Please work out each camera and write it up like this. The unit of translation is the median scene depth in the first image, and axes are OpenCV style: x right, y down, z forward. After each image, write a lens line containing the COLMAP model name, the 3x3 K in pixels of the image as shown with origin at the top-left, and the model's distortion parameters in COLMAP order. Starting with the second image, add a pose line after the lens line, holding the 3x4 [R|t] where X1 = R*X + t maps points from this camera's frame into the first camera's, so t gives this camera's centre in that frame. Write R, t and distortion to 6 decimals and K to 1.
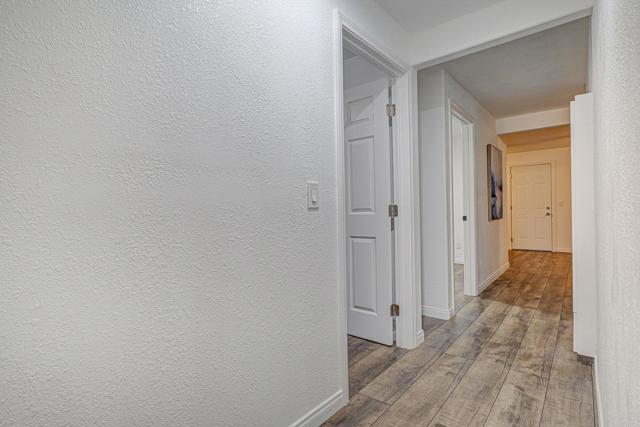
lens RADIAL K [[321.3, 0, 322.0], [0, 321.3, 211.9], [0, 0, 1]] dist [-0.019526, 0.000475]
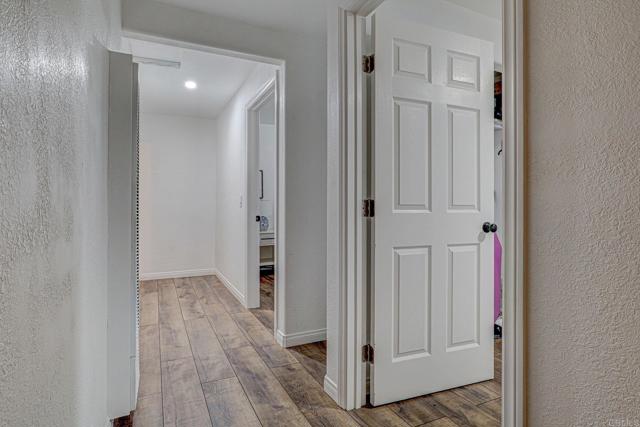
lens RADIAL K [[321.3, 0, 322.0], [0, 321.3, 211.9], [0, 0, 1]] dist [-0.019526, 0.000475]
pose [[-0.392703, 0.025105, -0.919322, 1.300361], [0.019579, 0.999629, 0.018935, -0.018520], [0.919457, -0.010563, -0.393049, 1.693533]]
